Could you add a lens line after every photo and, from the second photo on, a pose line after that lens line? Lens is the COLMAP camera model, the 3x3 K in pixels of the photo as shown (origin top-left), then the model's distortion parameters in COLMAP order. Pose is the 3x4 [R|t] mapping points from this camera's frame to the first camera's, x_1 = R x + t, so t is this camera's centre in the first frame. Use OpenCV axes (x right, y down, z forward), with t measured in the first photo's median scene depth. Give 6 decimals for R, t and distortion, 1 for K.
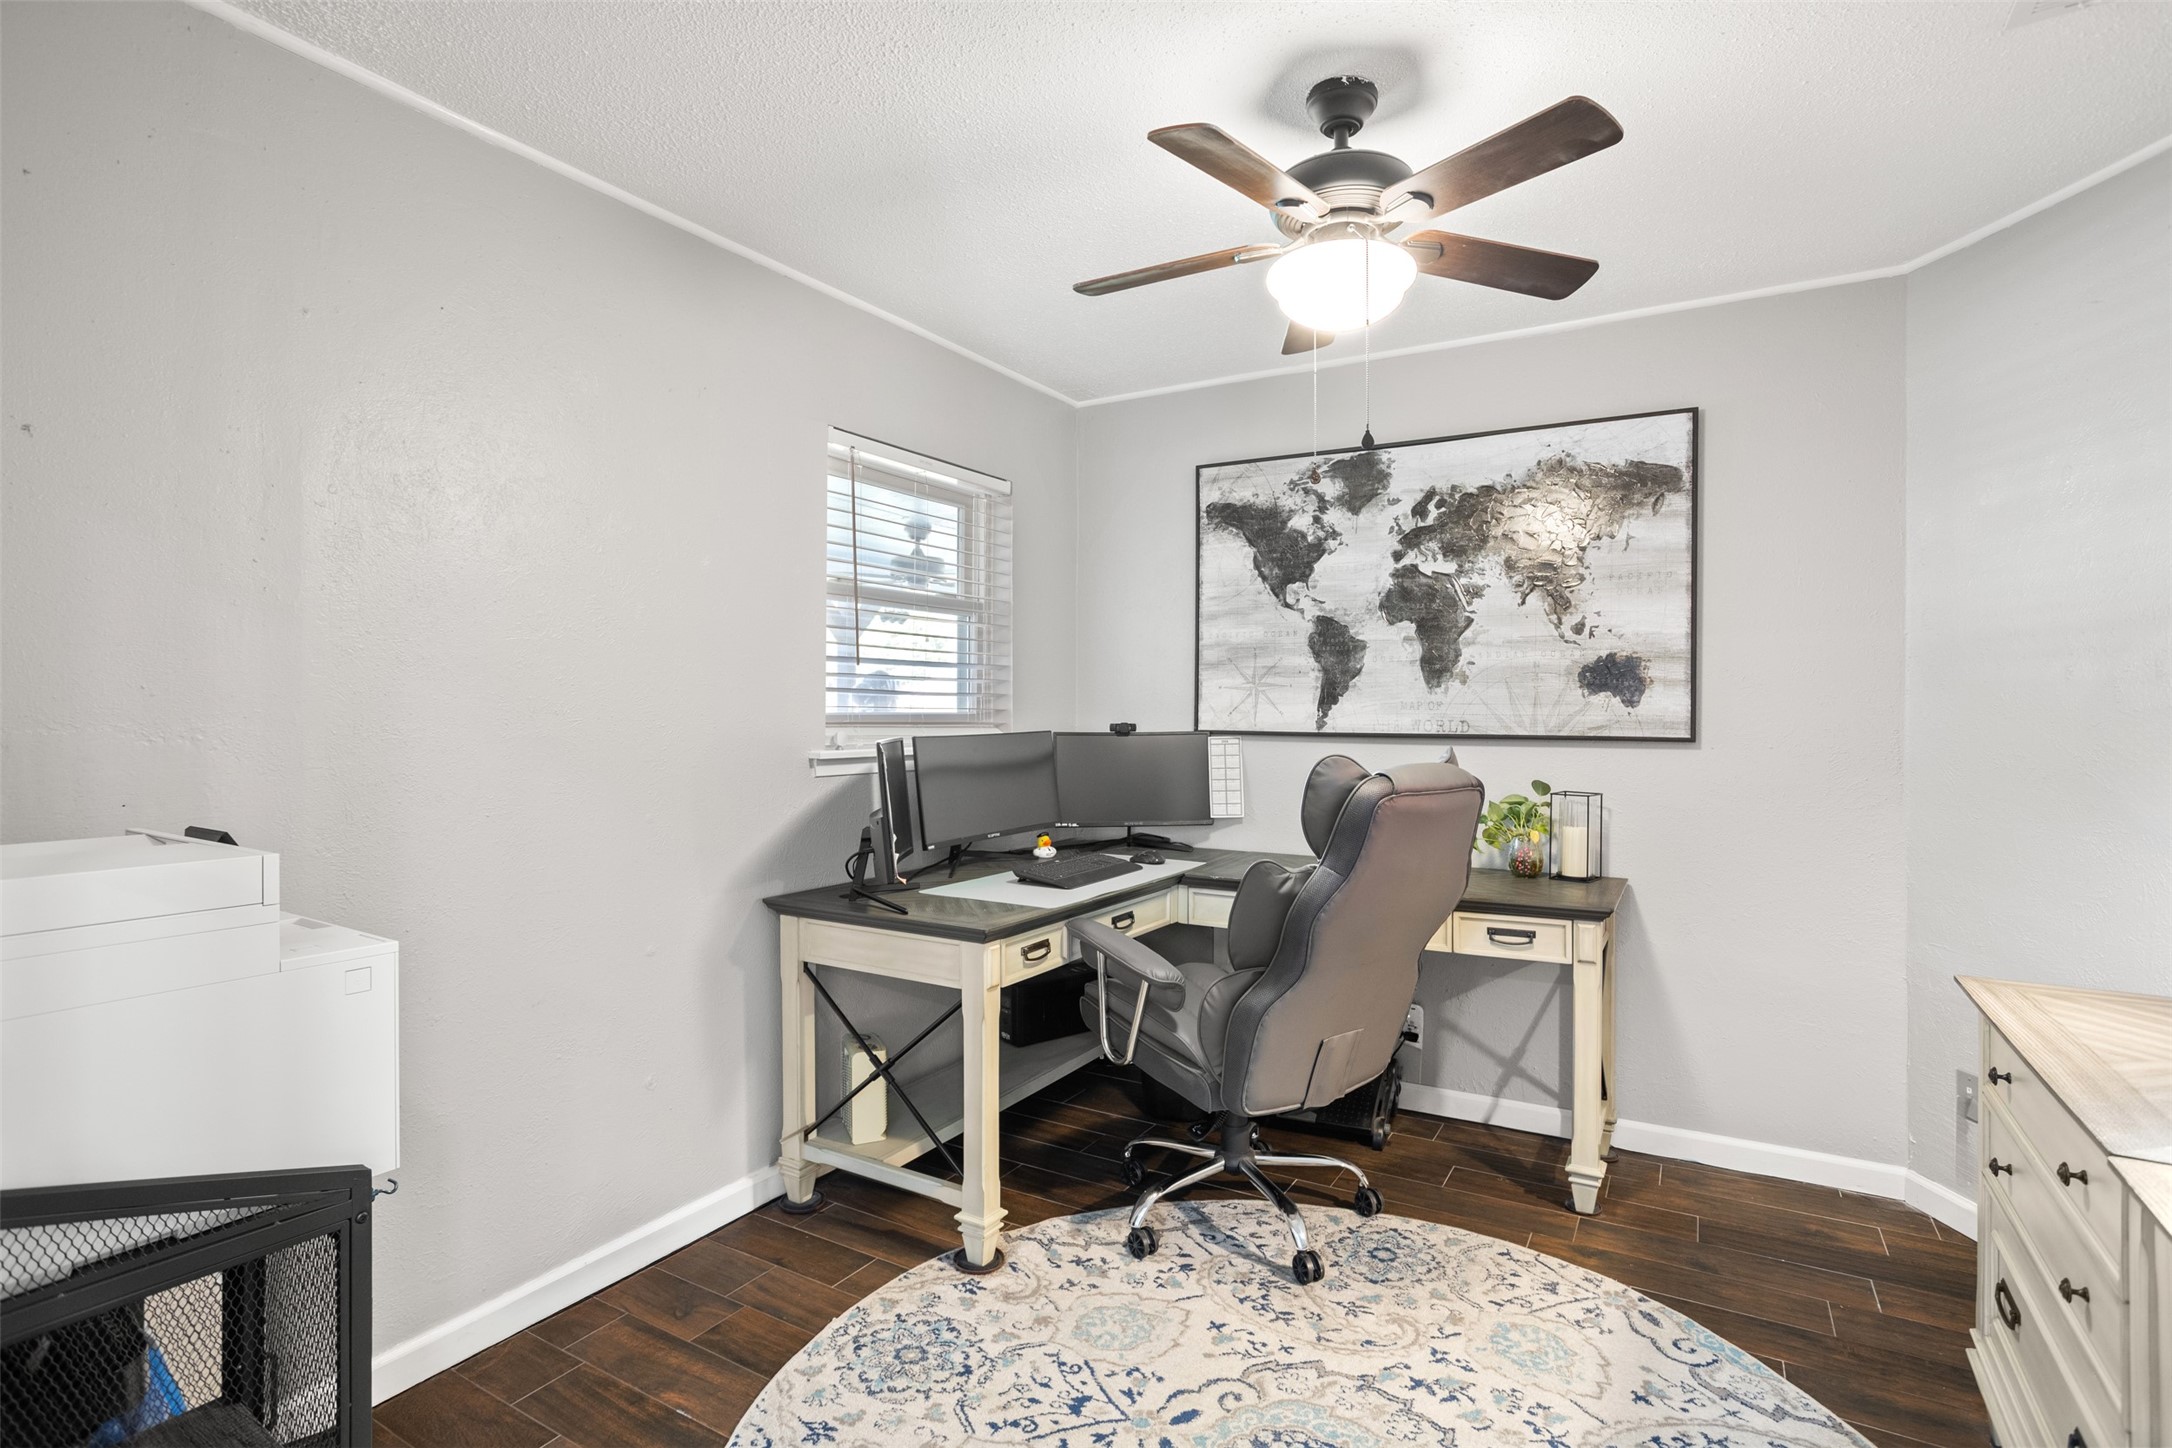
lens RADIAL K [[1071.5, 0, 1087.1], [0, 1071.5, 710.8], [0, 0, 1]] dist [-0.052565, 0.024082]
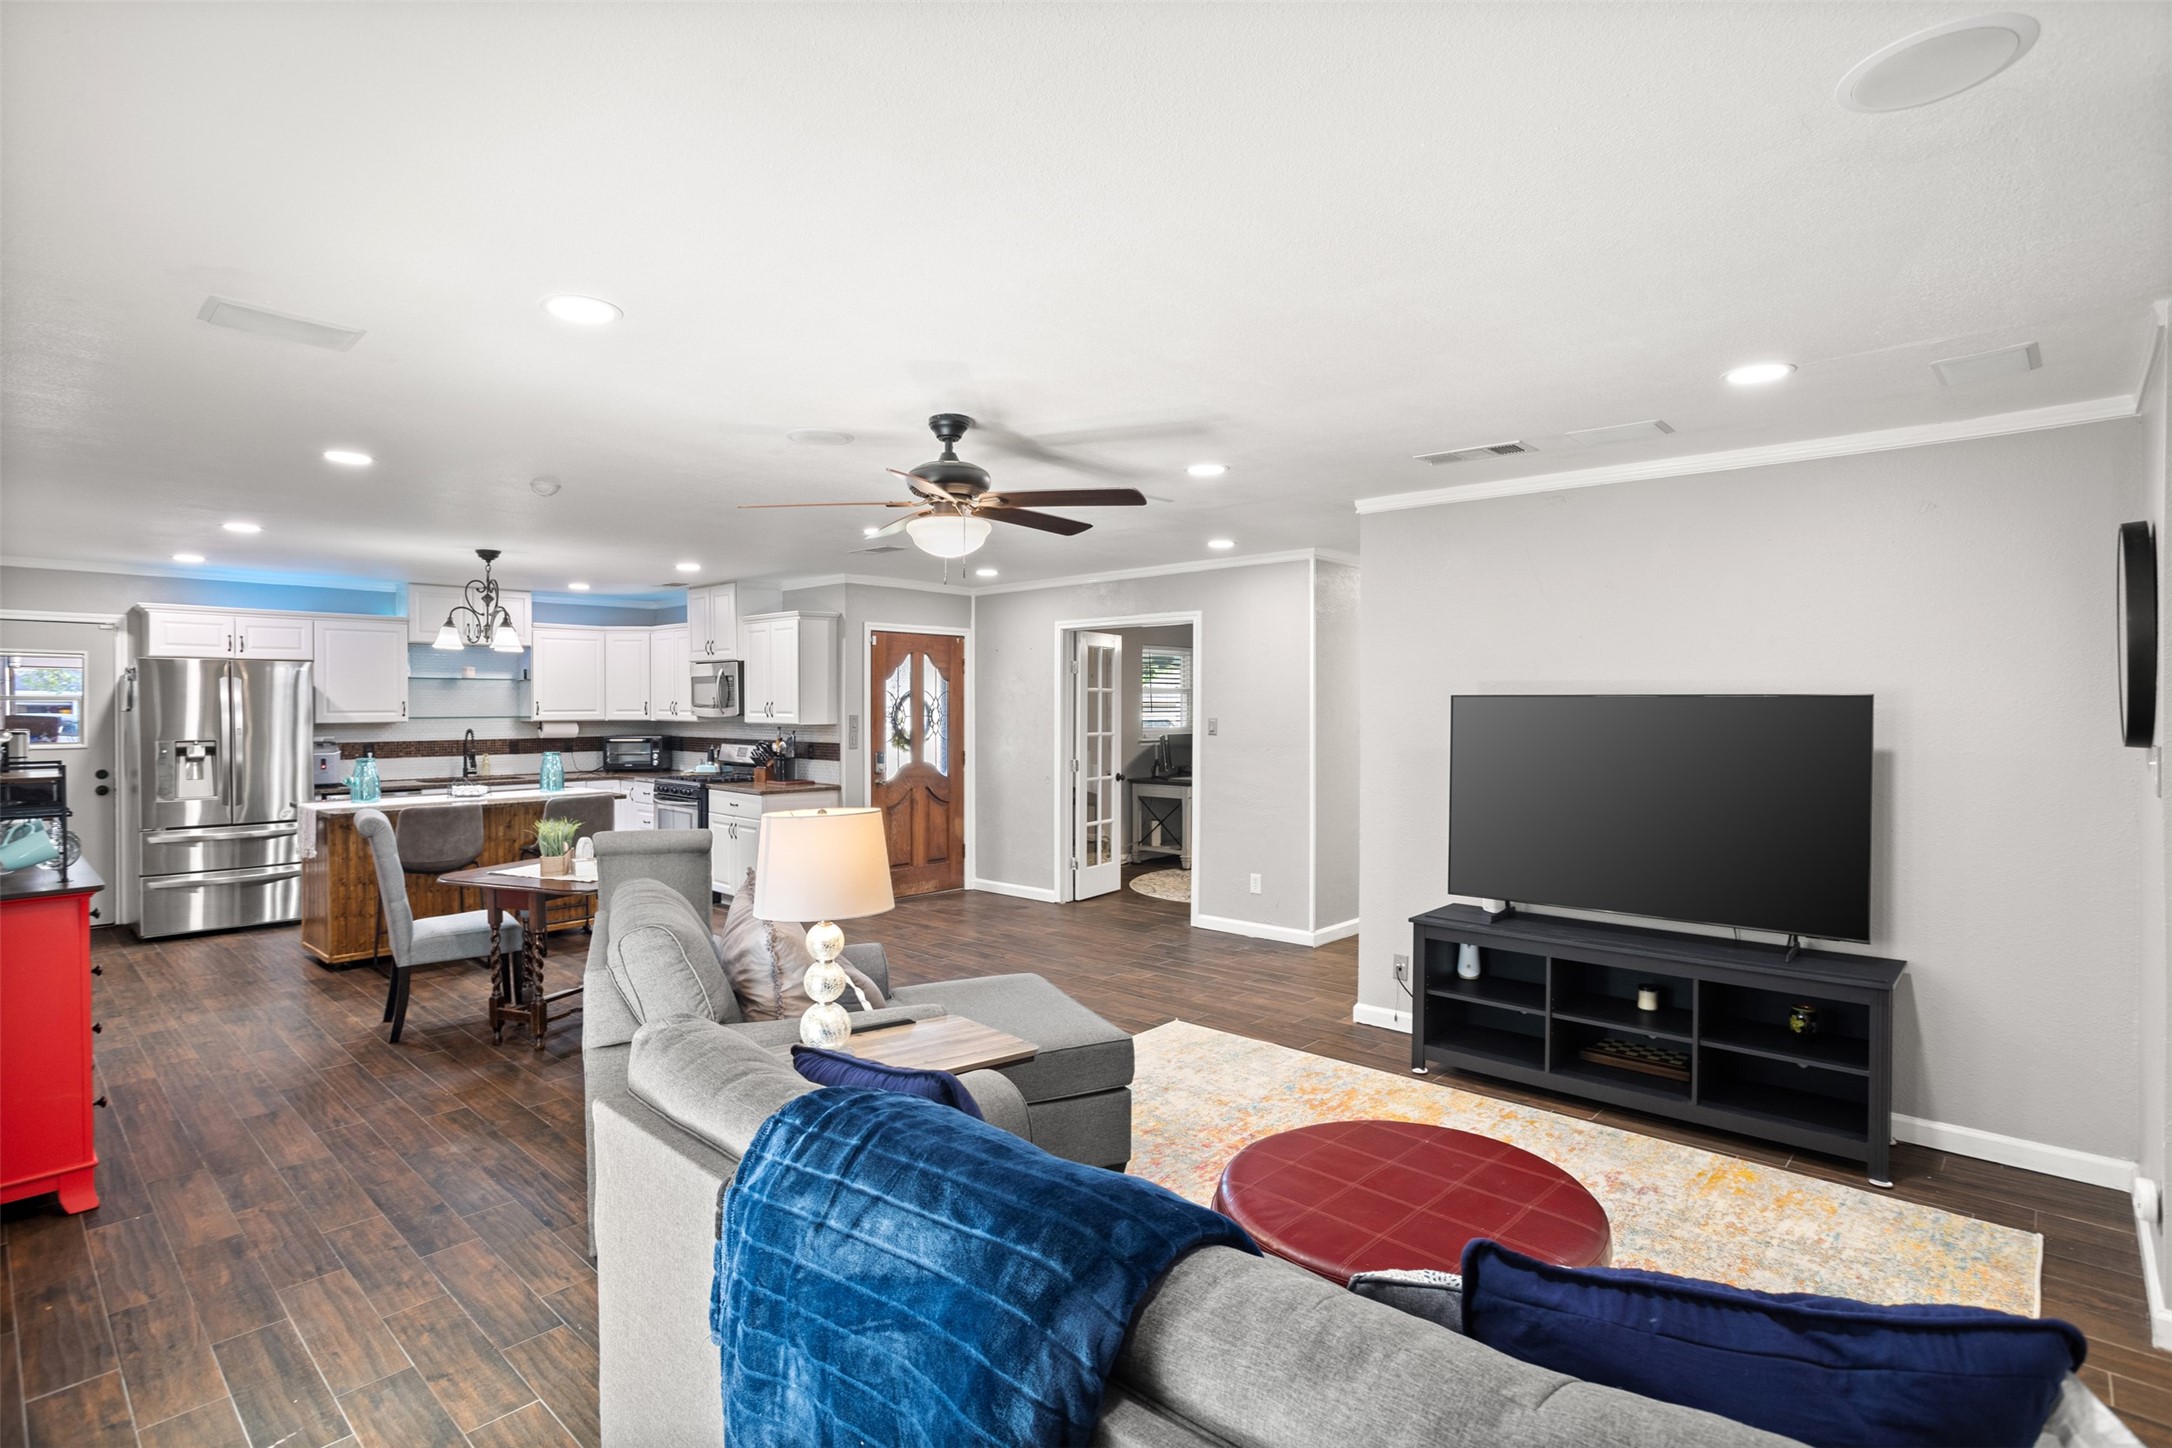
lens RADIAL K [[1071.5, 0, 1091.0], [0, 1071.5, 713.2], [0, 0, 1]] dist [-0.052565, 0.024082]
pose [[0.977965, -0.000707, -0.208769, 0.317346], [0.003253, 0.999925, 0.011848, -0.086887], [0.208745, -0.012266, 0.977893, -2.441571]]
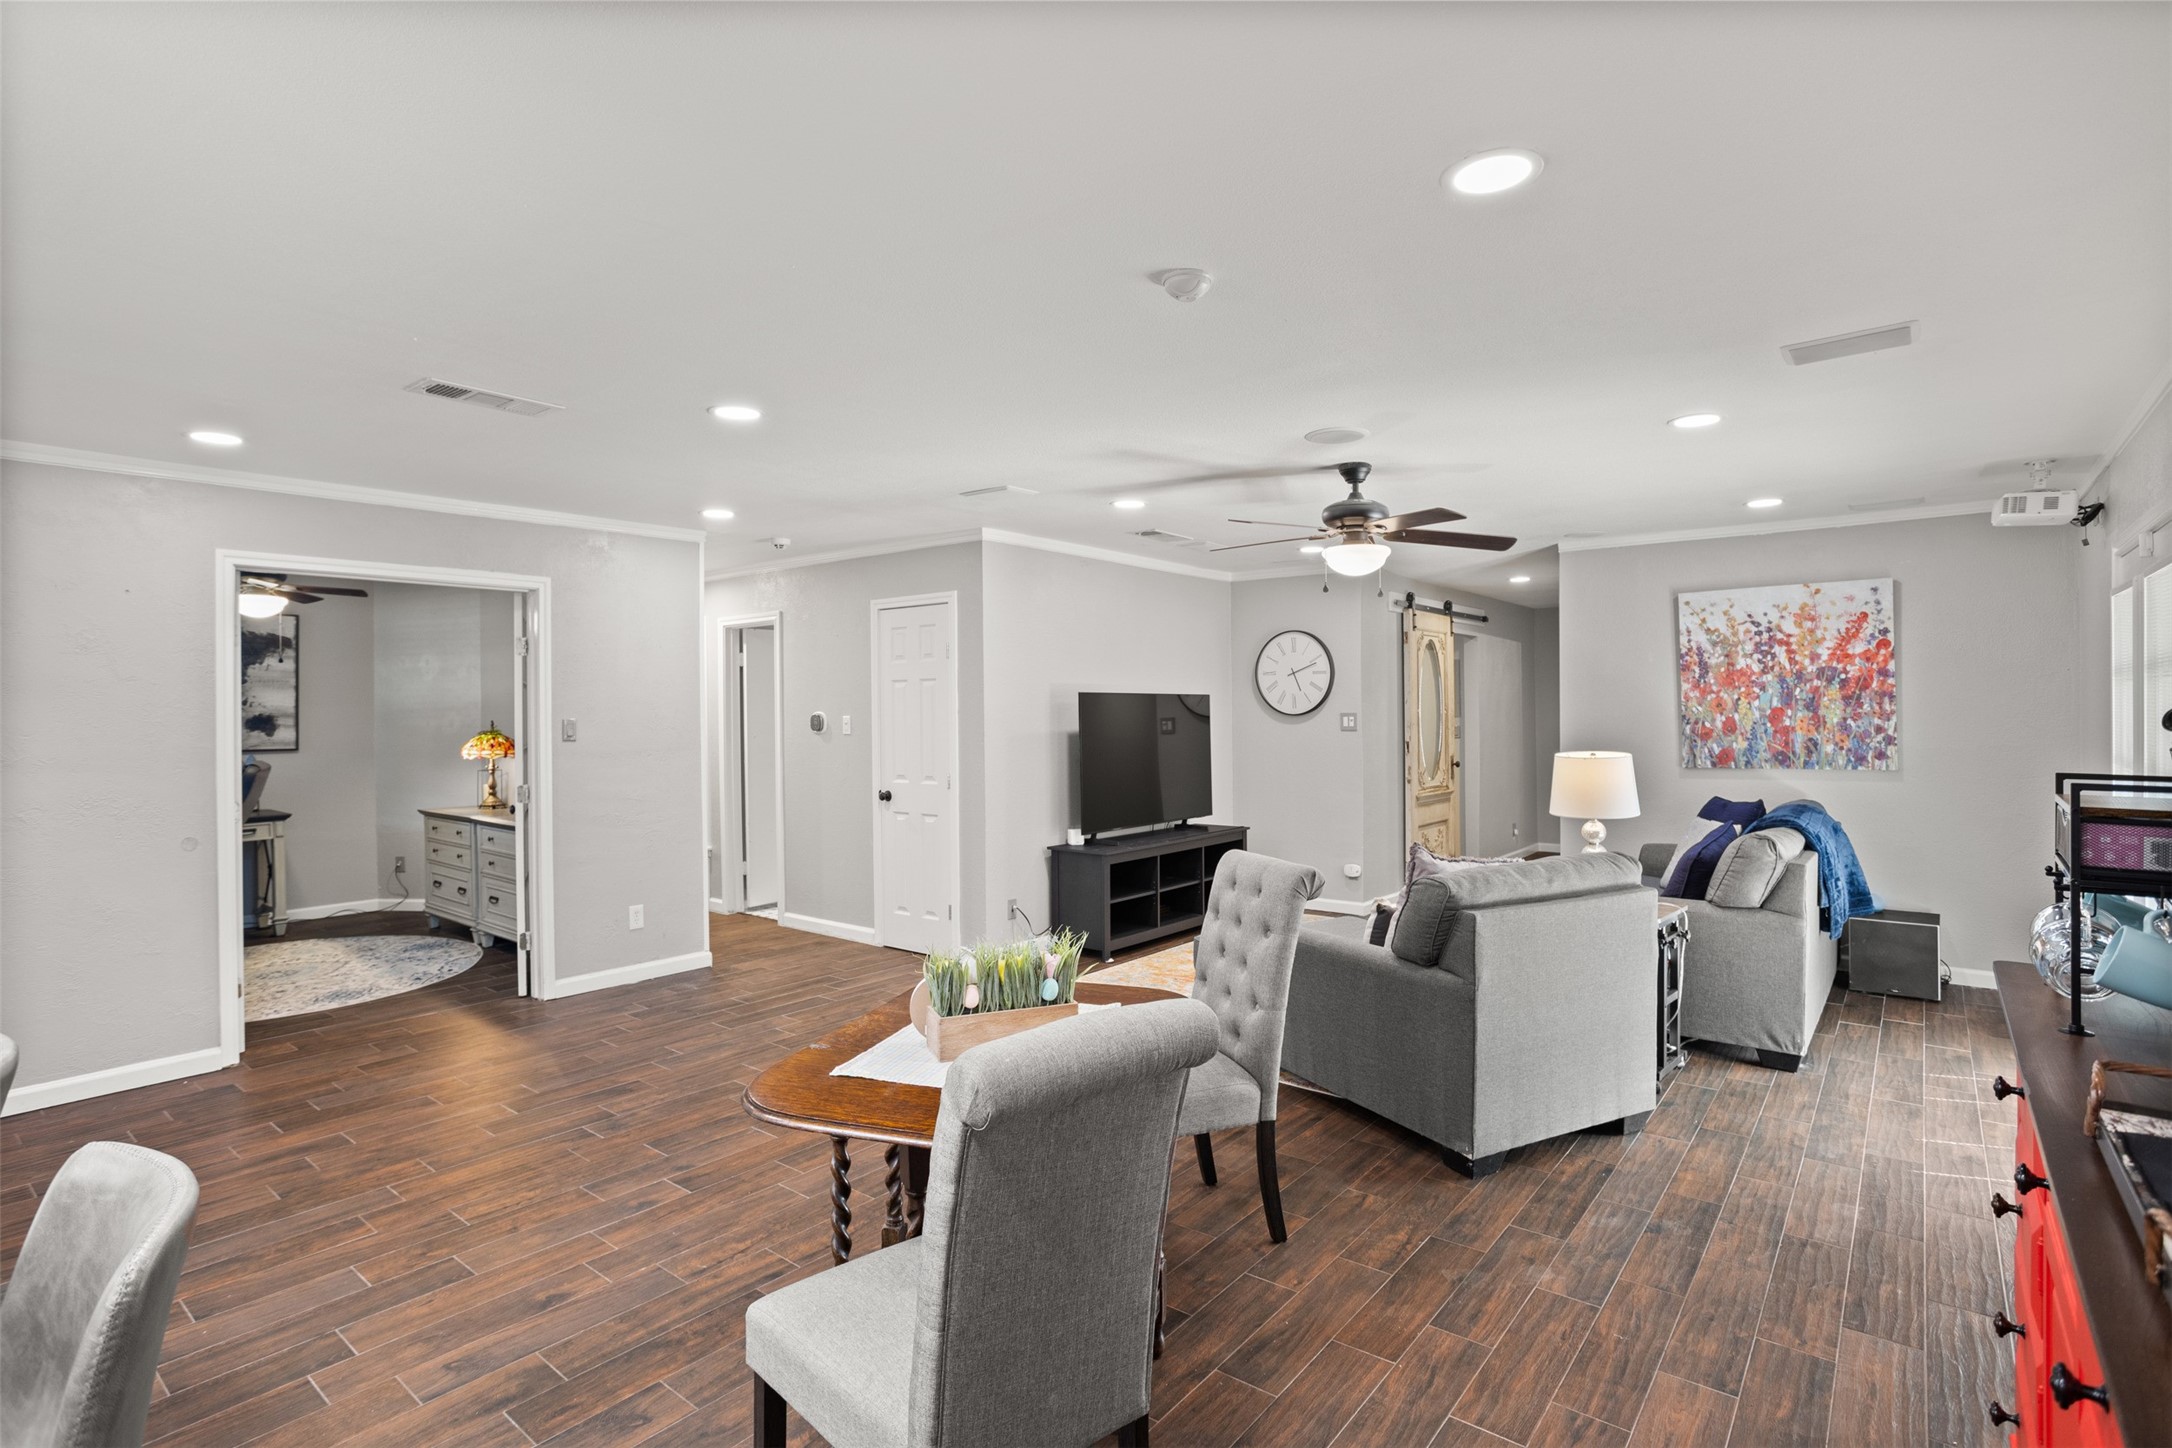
lens RADIAL K [[1071.5, 0, 1071.0], [0, 1071.5, 712.9], [0, 0, 1]] dist [-0.052565, 0.024082]
pose [[0.151028, -0.006237, 0.988510, -1.582731], [0.003987, 0.999976, 0.005700, -0.064504], [-0.988521, 0.003081, 0.151049, -1.167541]]
